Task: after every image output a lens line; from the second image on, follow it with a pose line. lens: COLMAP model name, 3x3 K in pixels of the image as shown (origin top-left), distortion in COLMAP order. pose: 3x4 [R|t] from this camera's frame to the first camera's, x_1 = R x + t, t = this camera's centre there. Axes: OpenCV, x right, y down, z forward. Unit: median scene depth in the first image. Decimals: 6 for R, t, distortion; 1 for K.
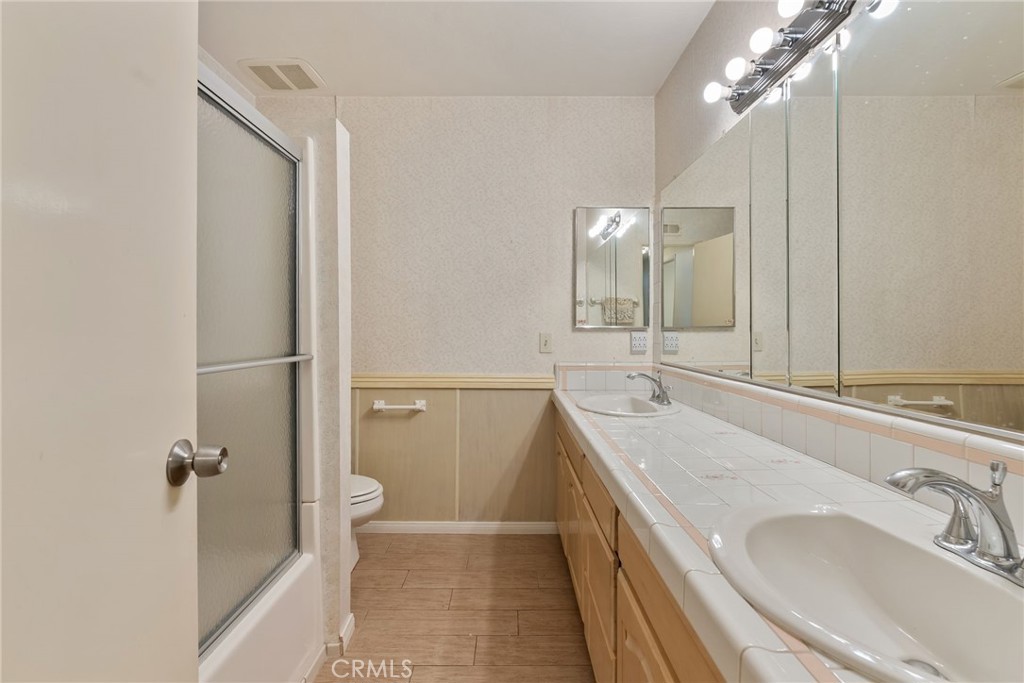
lens RADIAL K [[462.2, 0, 502.2], [0, 462.2, 337.6], [0, 0, 1]] dist [-0.011442, 0.002103]
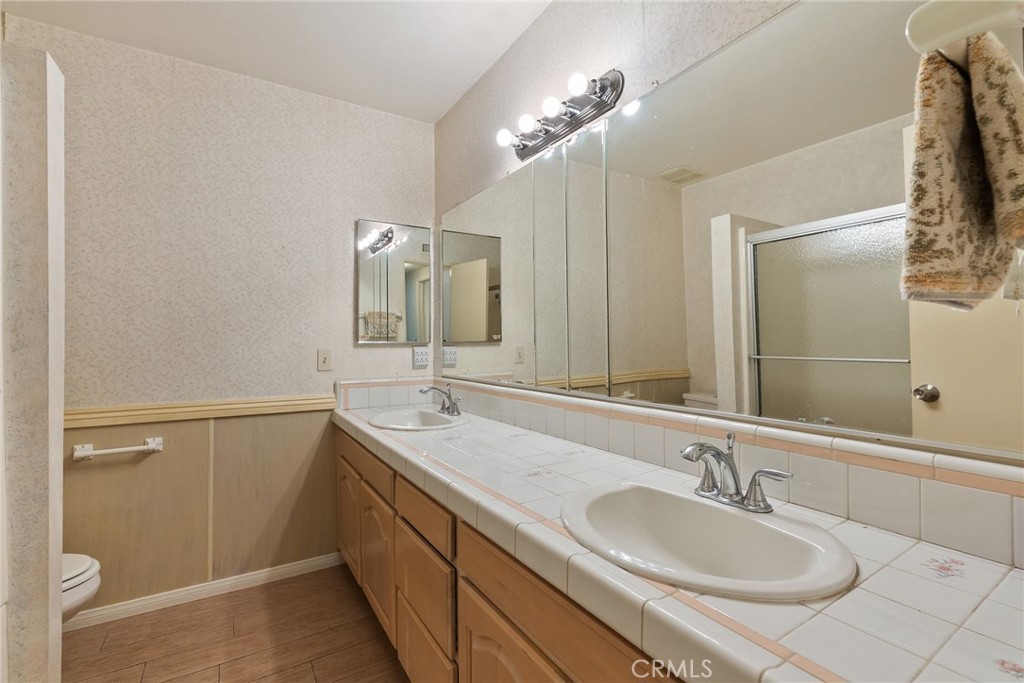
lens RADIAL K [[462.2, 0, 504.9], [0, 462.2, 340.6], [0, 0, 1]] dist [-0.011442, 0.002103]
pose [[0.842827, -0.005275, 0.538159, -0.108230], [0.016994, 0.999714, -0.016816, -0.006304], [-0.537916, 0.023319, 0.842676, 0.028984]]
